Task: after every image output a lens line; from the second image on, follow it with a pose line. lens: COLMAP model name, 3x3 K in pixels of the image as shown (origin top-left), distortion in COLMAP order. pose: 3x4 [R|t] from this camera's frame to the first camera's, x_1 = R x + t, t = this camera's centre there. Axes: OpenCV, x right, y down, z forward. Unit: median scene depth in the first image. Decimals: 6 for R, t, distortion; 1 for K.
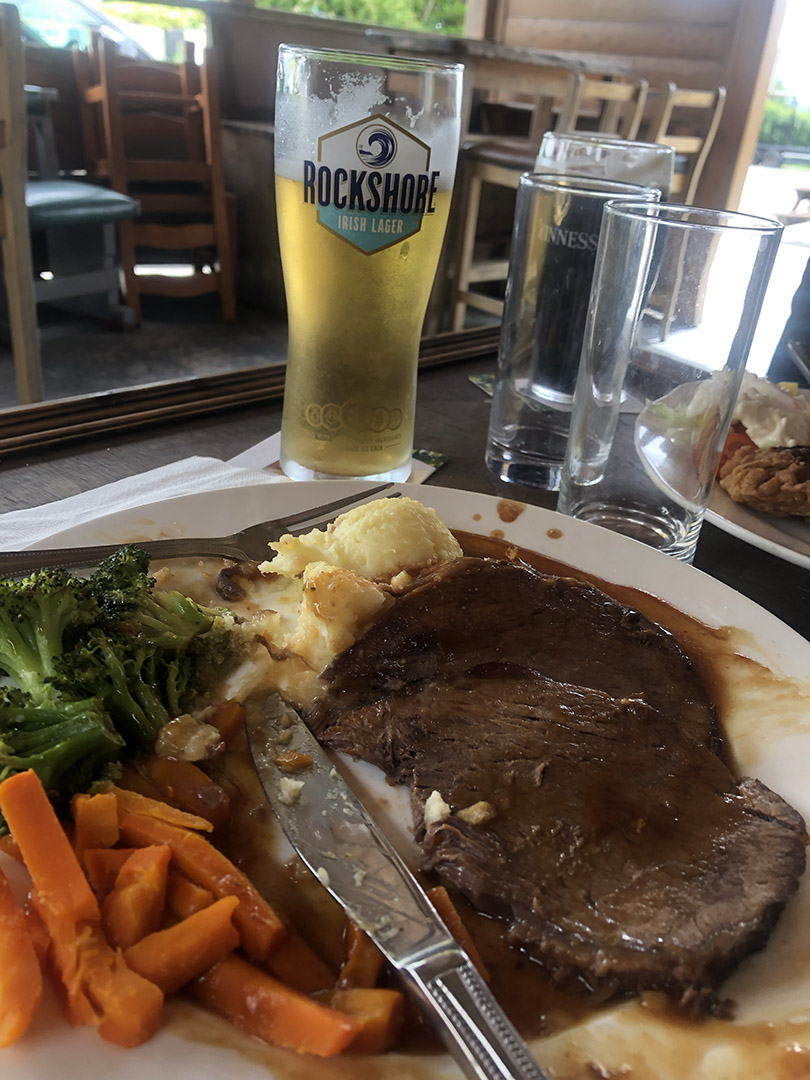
lens RADIAL K [[884.5, 0, 405.0], [0, 884.5, 540.0], [0, 0, 1]] dist [0.004465, 0.003211]
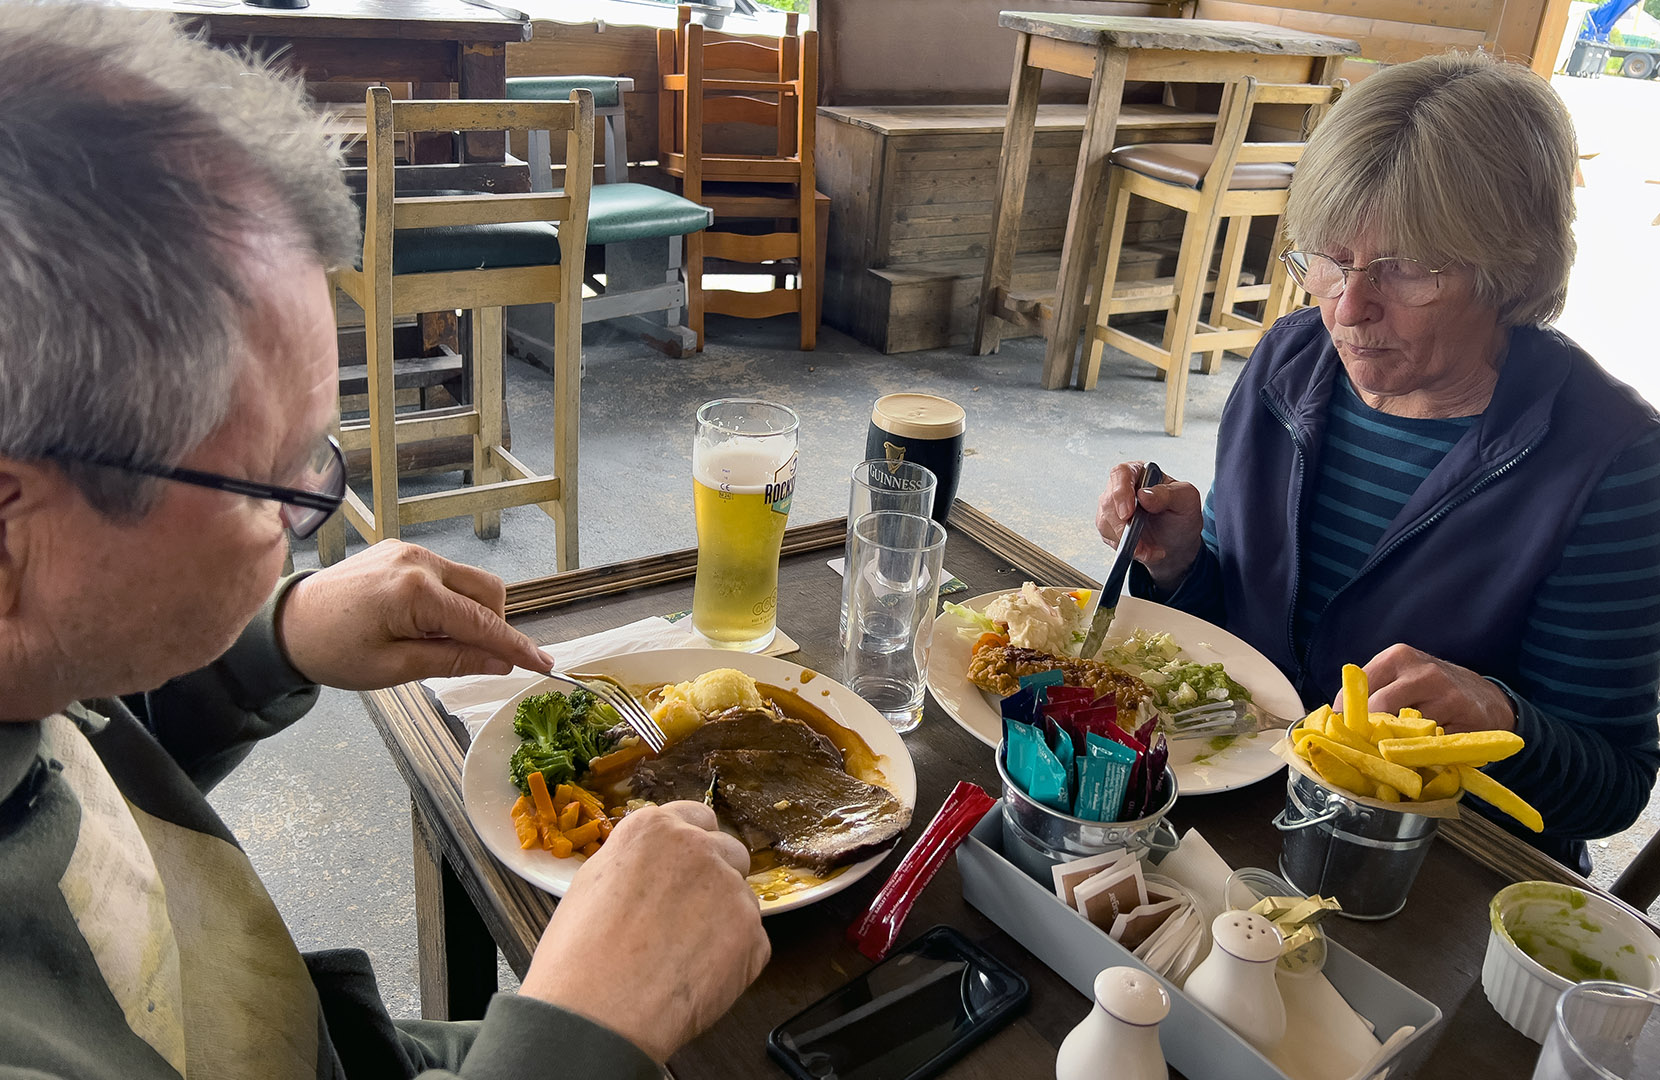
lens RADIAL K [[1279.9, 0, 830.0], [0, 1279.9, 540.0], [0, 0, 1]] dist [-0.002290, -0.000316]
pose [[0.978755, 0.077916, -0.189654, 0.062986], [-0.088286, 0.994993, -0.046844, -0.018991], [0.185055, 0.062593, 0.980733, -0.151689]]
